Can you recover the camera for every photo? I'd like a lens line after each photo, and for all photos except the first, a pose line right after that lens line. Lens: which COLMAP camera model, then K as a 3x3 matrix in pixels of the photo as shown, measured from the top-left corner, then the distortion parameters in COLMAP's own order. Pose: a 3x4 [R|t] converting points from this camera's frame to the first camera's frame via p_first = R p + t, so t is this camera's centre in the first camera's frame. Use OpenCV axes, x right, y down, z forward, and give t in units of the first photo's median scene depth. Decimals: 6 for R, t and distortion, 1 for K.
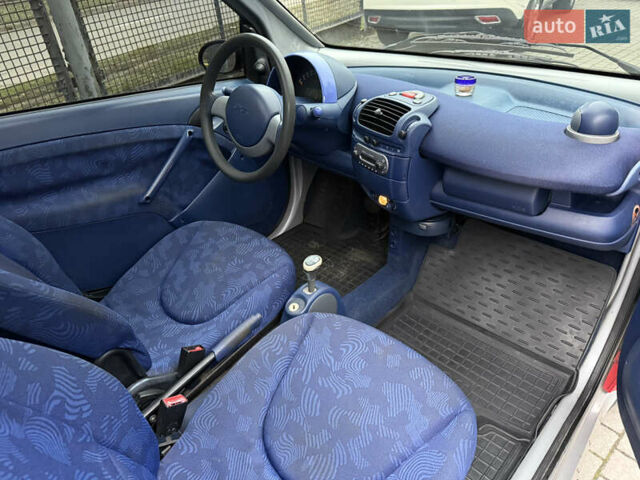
lens RADIAL K [[913.0, 0, 320.0], [0, 913.0, 240.0], [0, 0, 1]] dist [0.130514, -0.111705]
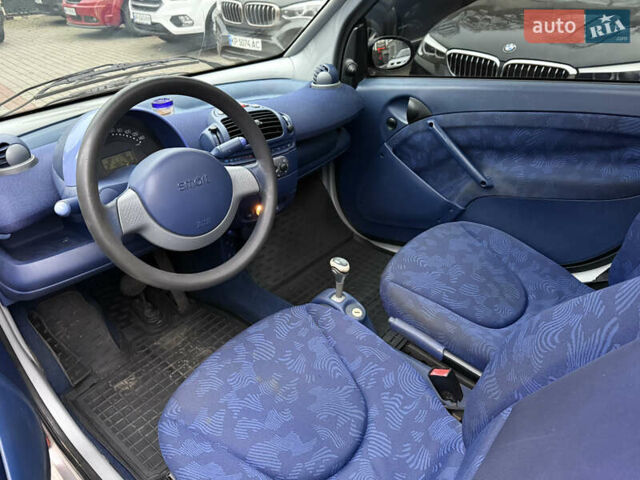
lens RADIAL K [[913.0, 0, 320.0], [0, 913.0, 240.0], [0, 0, 1]] dist [0.130514, -0.111705]
pose [[-0.547483, -0.147946, 0.823635, -0.928602], [0.345791, 0.856289, 0.383664, -0.442841], [-0.762031, 0.494855, -0.417645, 1.627371]]
